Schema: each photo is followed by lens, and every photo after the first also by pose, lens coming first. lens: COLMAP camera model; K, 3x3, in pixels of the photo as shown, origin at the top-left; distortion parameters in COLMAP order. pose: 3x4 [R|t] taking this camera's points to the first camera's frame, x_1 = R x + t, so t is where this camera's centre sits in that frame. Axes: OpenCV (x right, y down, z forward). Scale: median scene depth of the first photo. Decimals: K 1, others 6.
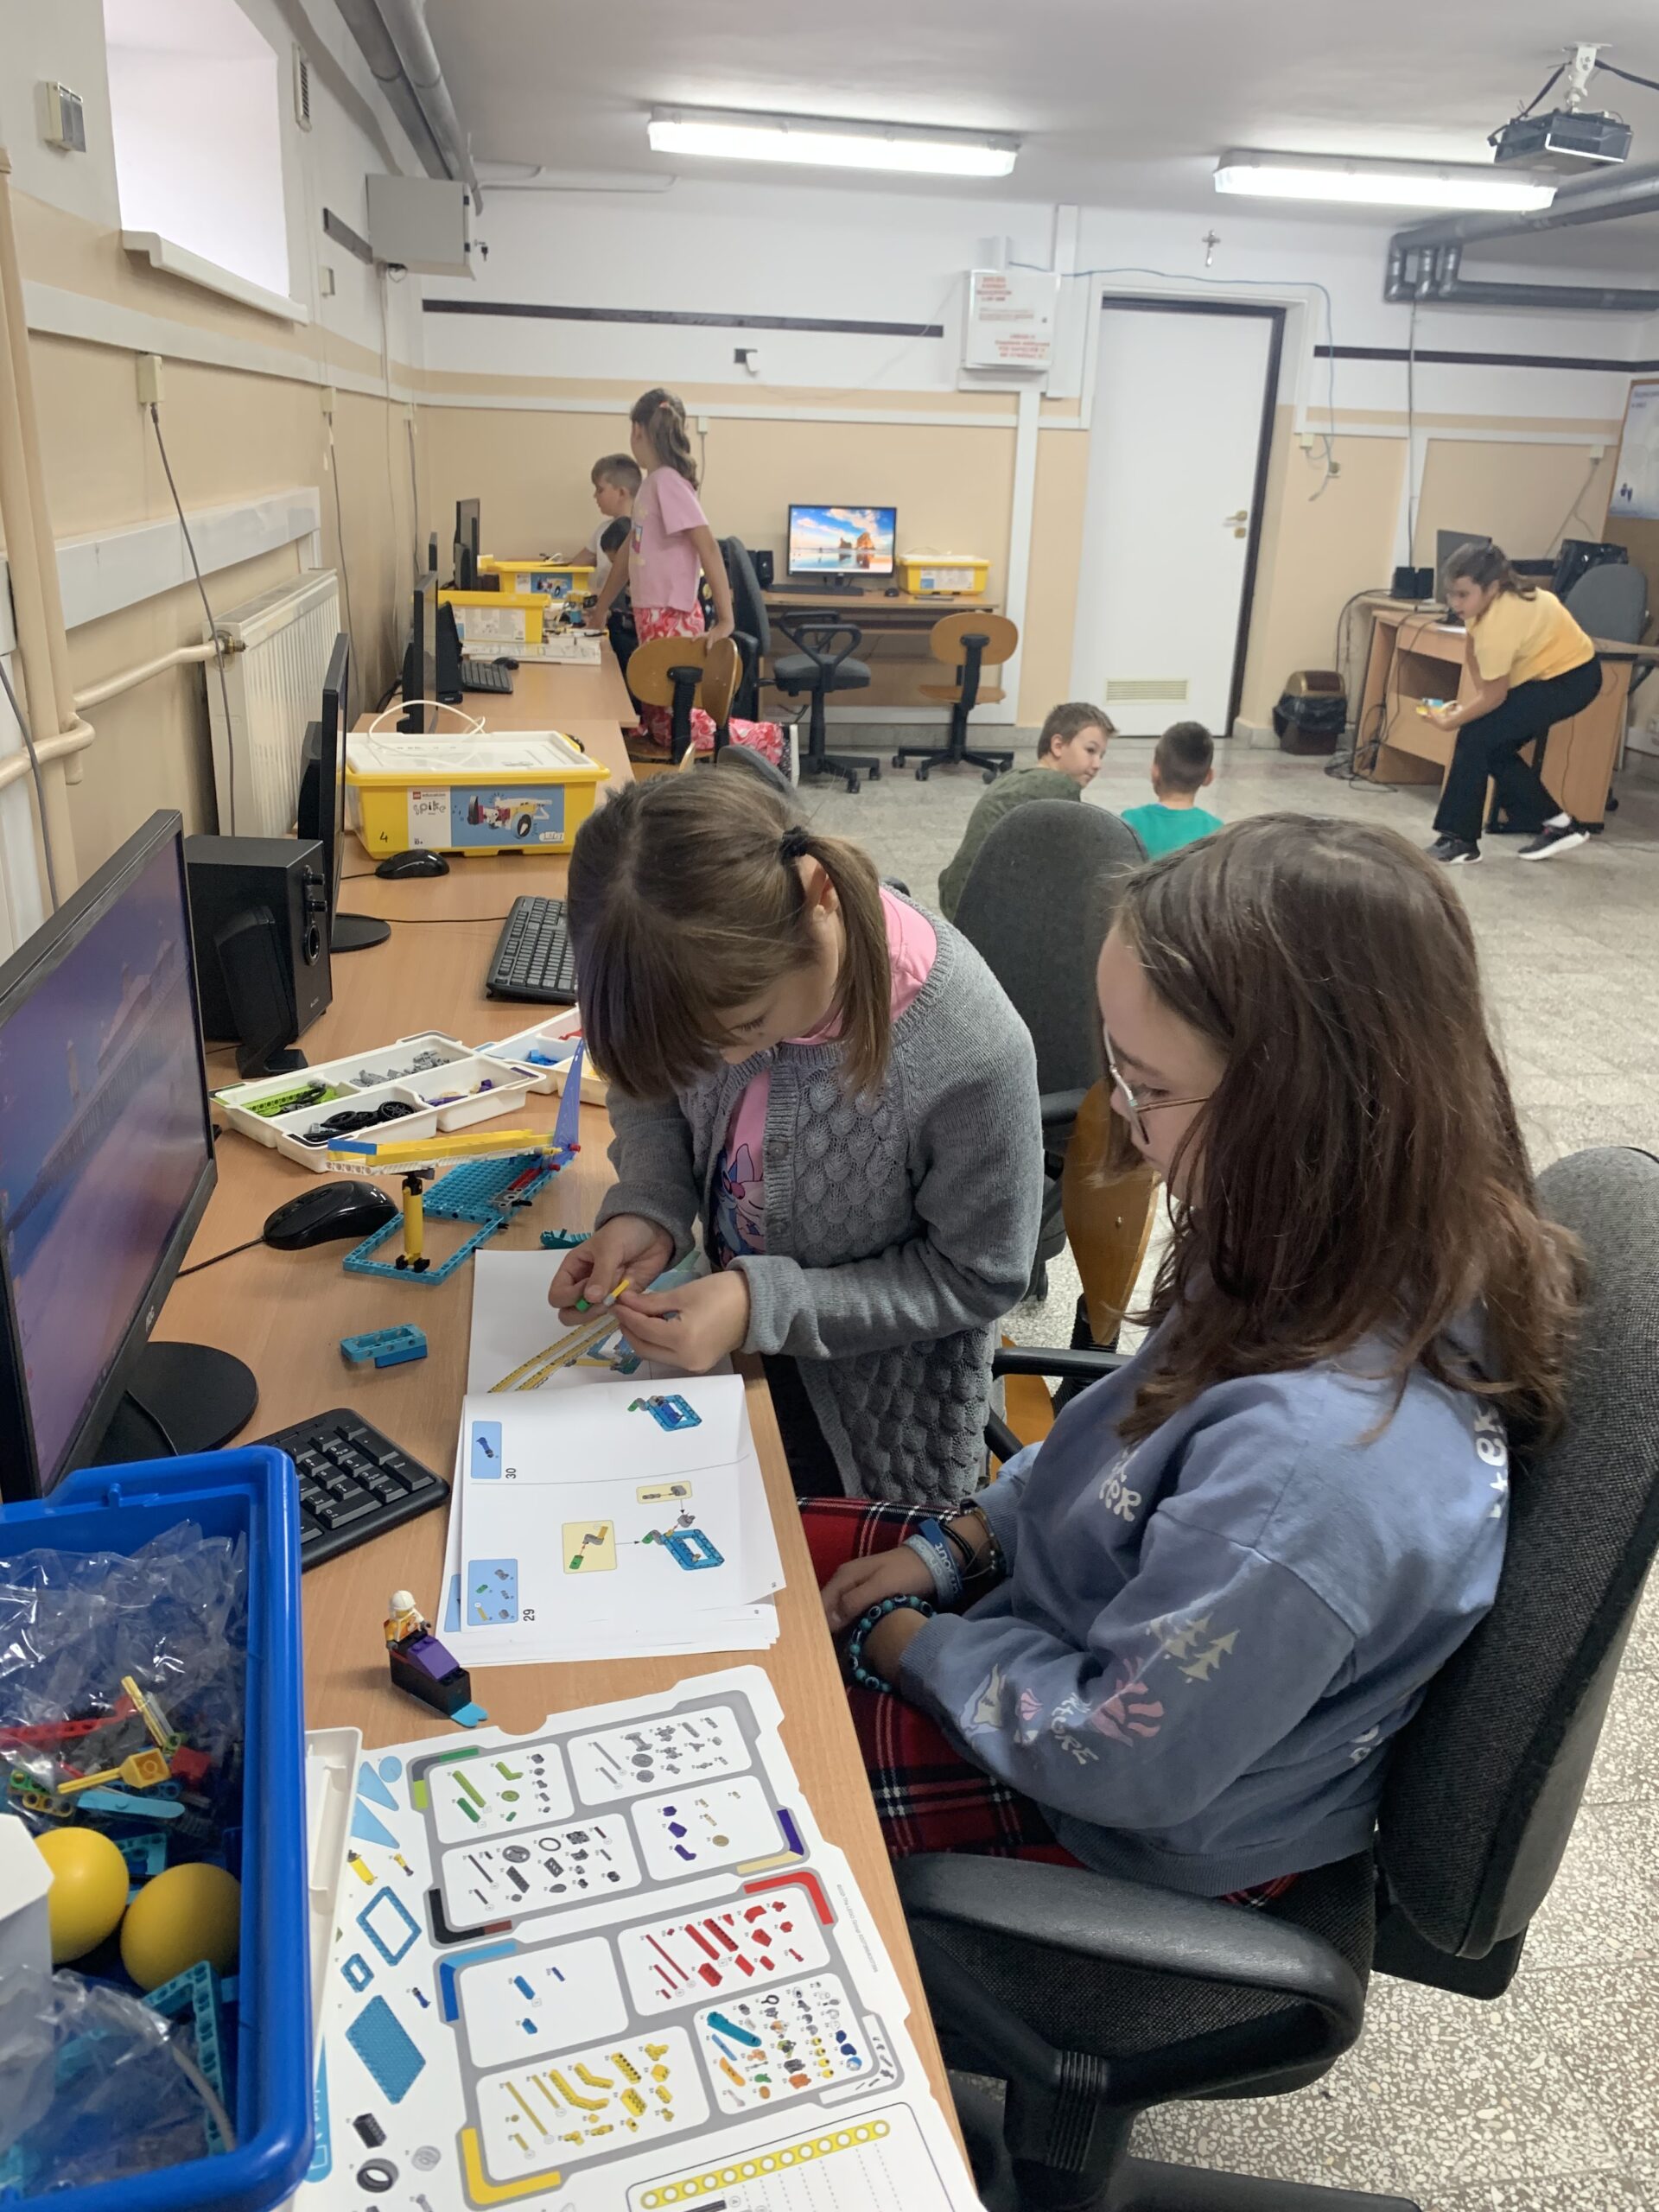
lens RADIAL K [[1690.2, 0, 829.5], [0, 1690.2, 1106.0], [0, 0, 1]] dist [0.000566, 0.007069]
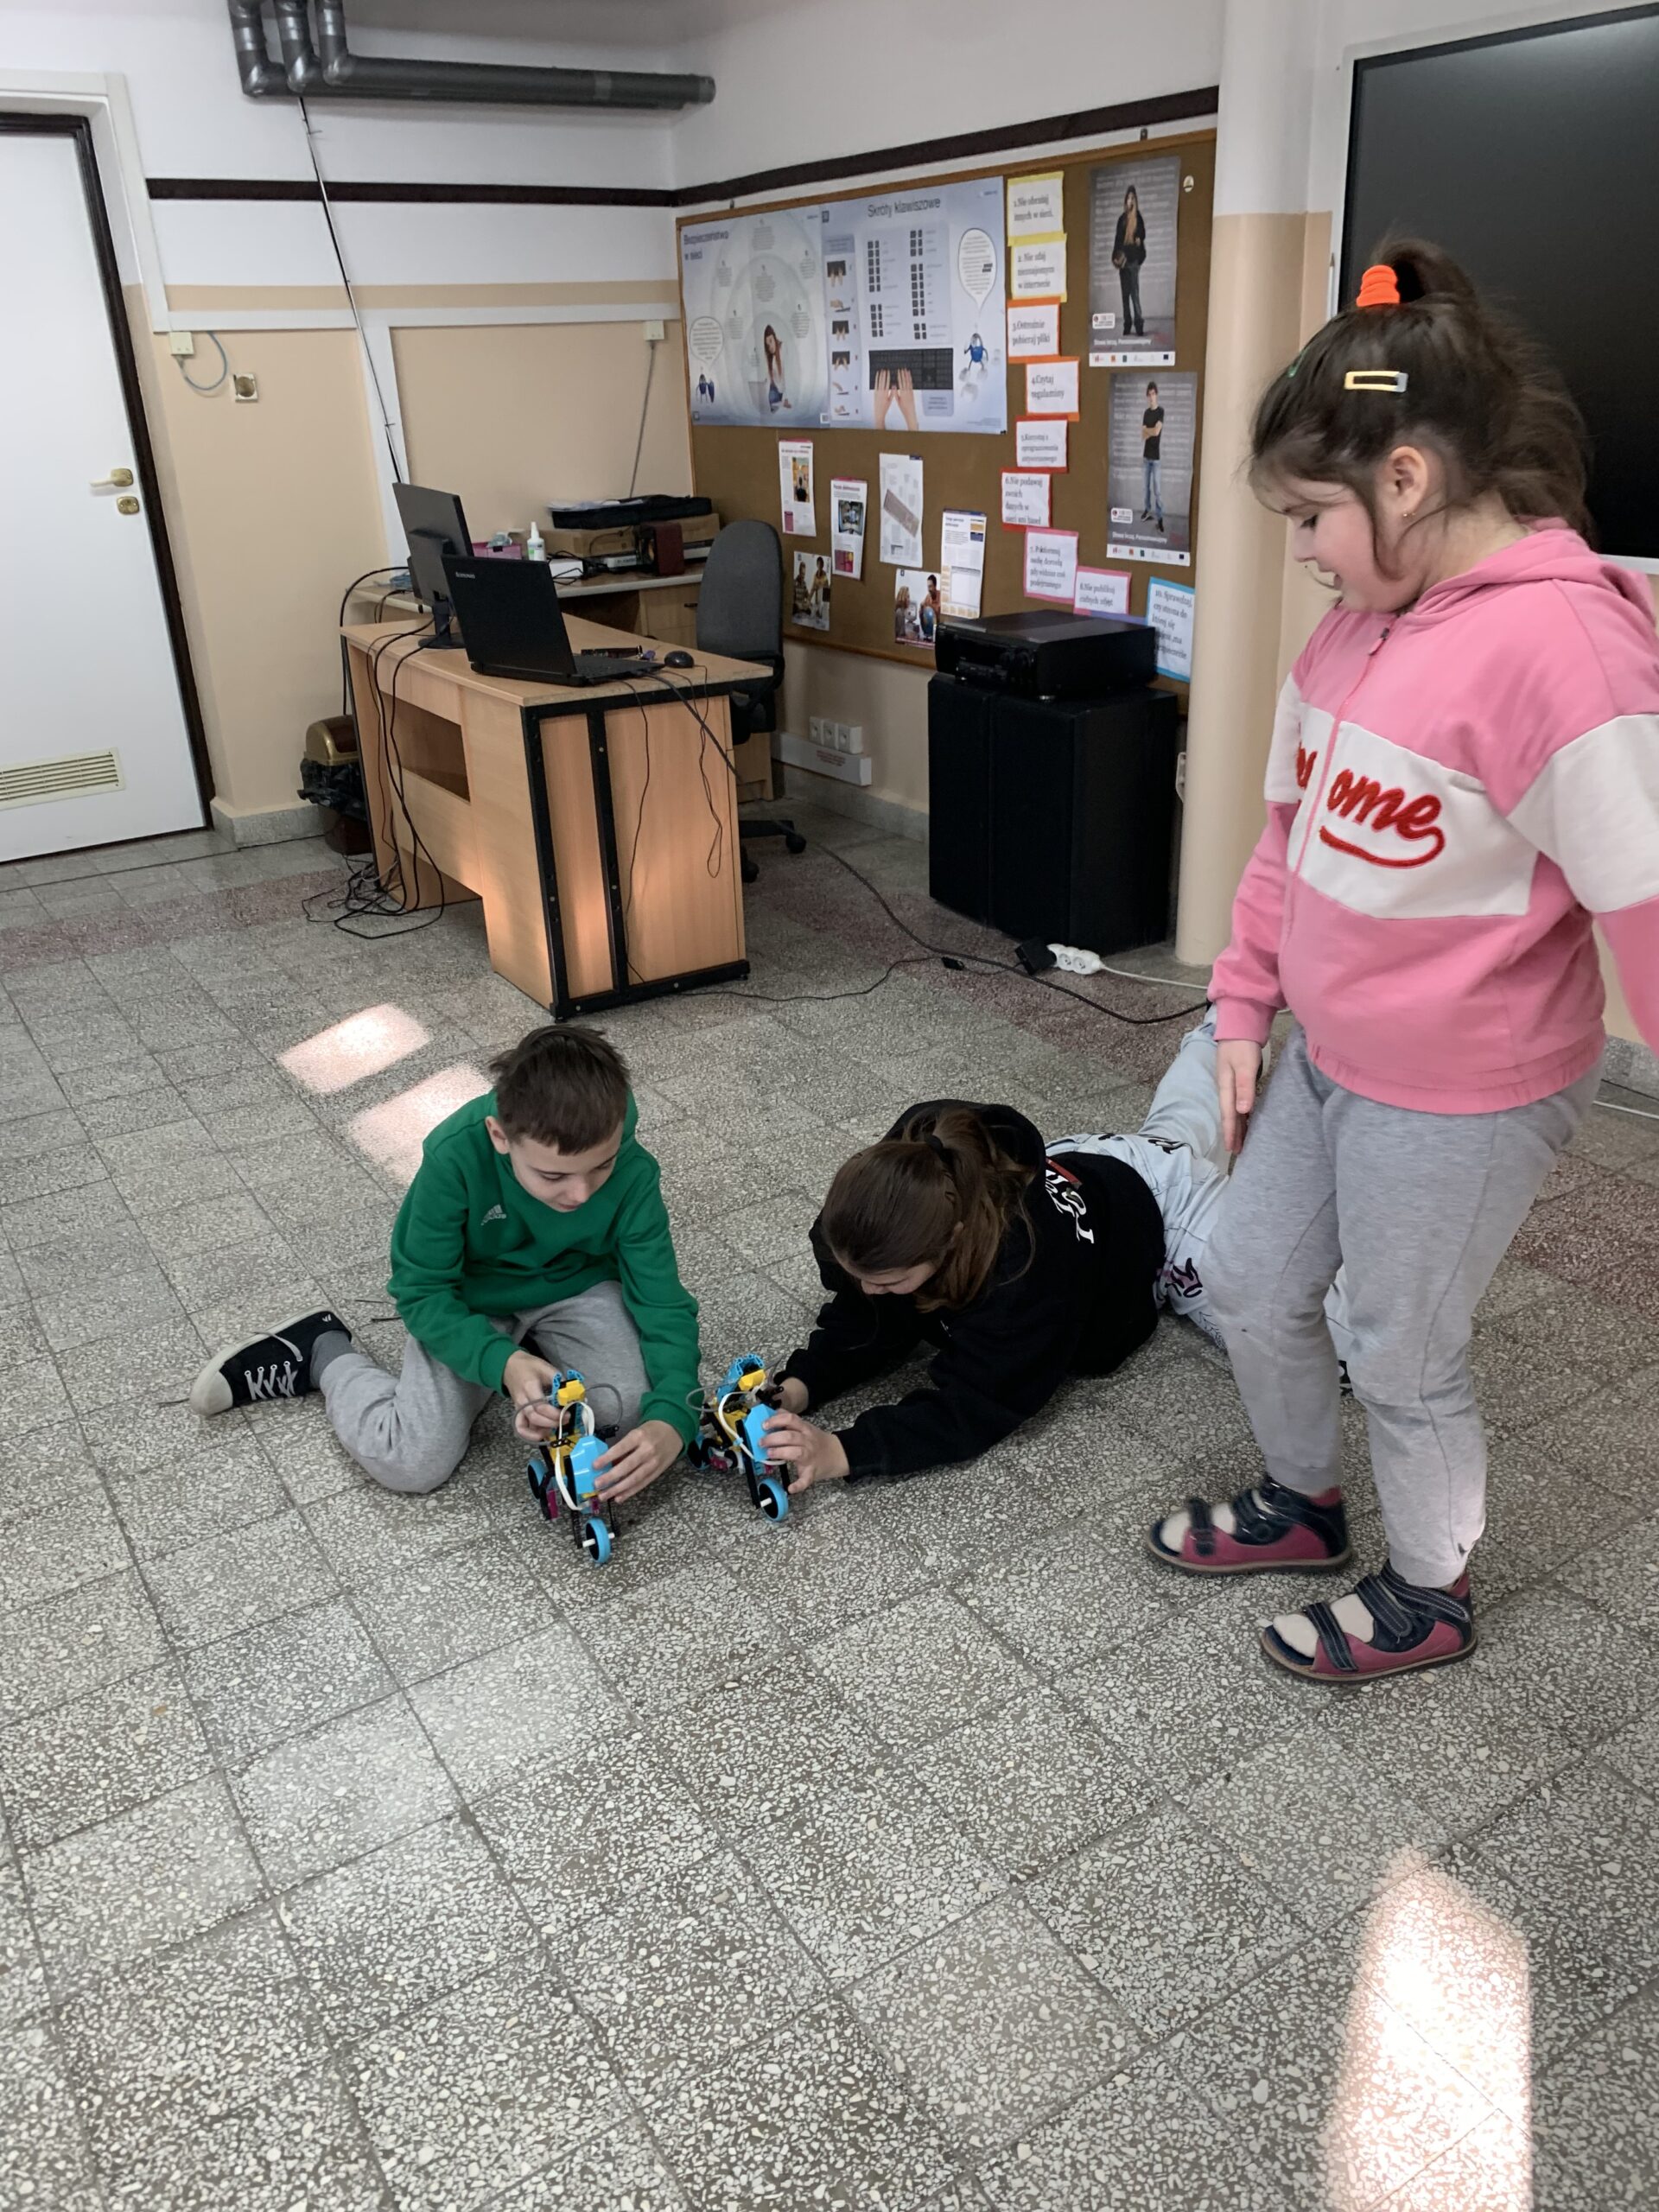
lens RADIAL K [[1690.2, 0, 829.5], [0, 1690.2, 1106.0], [0, 0, 1]] dist [0.000566, 0.007069]
pose [[0.909315, -0.229215, 0.347286, 0.219974], [0.212208, 0.973362, 0.086803, -0.134562], [-0.357931, -0.005235, 0.933733, 0.357781]]
